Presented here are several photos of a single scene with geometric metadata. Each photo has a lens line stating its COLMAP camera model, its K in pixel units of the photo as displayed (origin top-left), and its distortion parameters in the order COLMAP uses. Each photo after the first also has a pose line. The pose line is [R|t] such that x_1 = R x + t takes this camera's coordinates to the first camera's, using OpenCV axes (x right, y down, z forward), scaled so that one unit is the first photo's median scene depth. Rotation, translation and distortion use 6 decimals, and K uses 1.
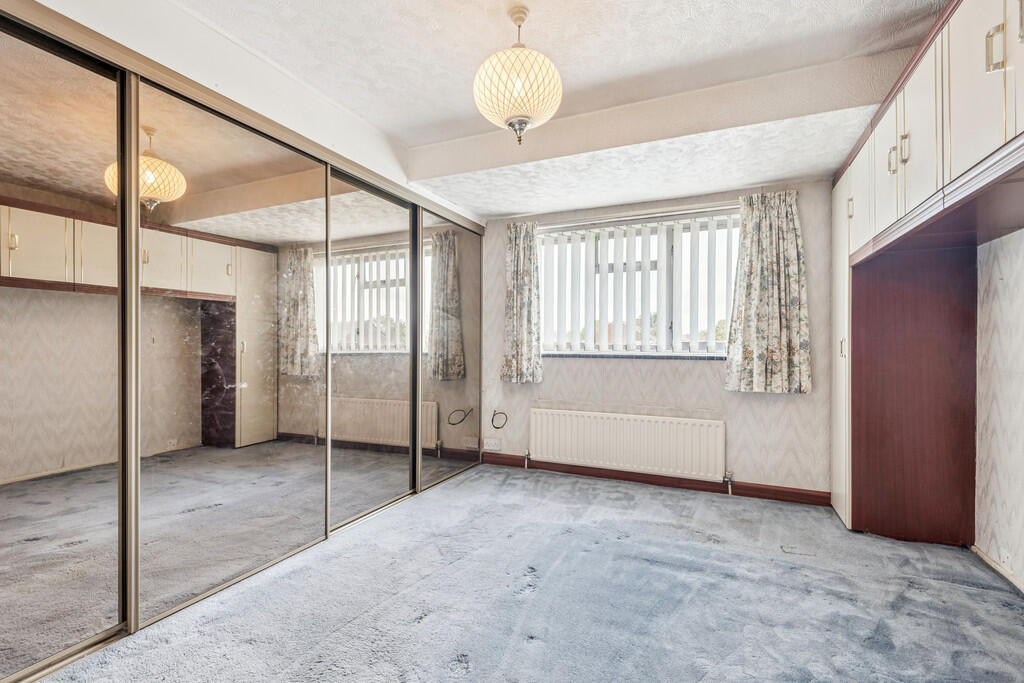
lens RADIAL K [[466.5, 0, 505.4], [0, 466.5, 342.7], [0, 0, 1]] dist [0.028589, -0.009259]
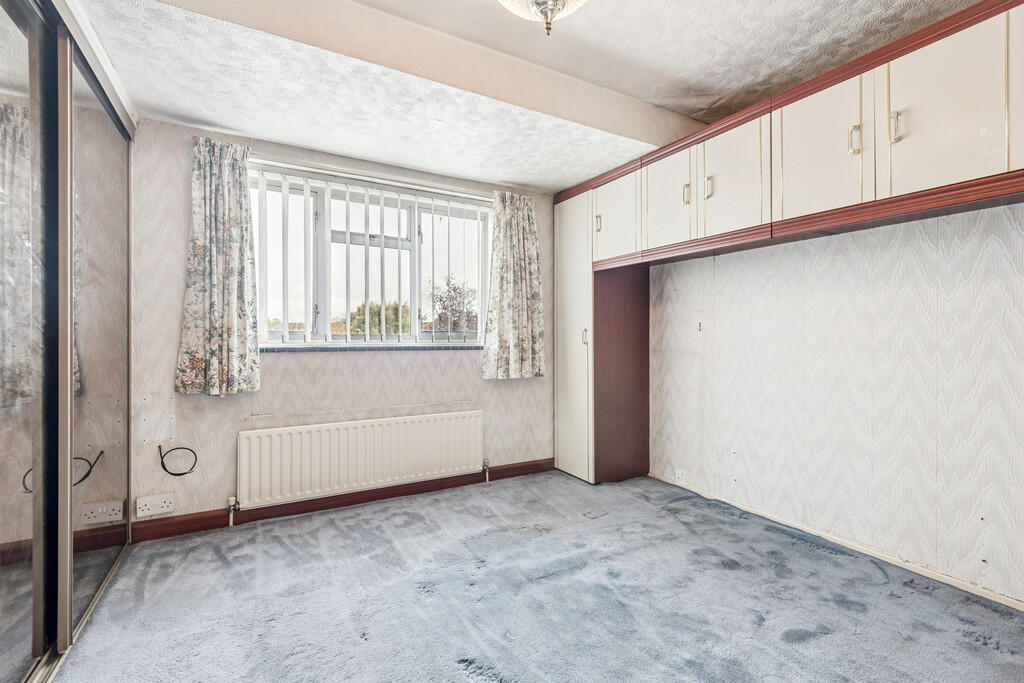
lens RADIAL K [[466.5, 0, 511.0], [0, 466.5, 334.0], [0, 0, 1]] dist [0.028589, -0.009259]
pose [[0.585716, 0.001093, 0.810516, -0.315897], [-0.003282, 0.999994, 0.001024, 0.002725], [-0.810510, -0.003260, 0.585716, 0.376285]]
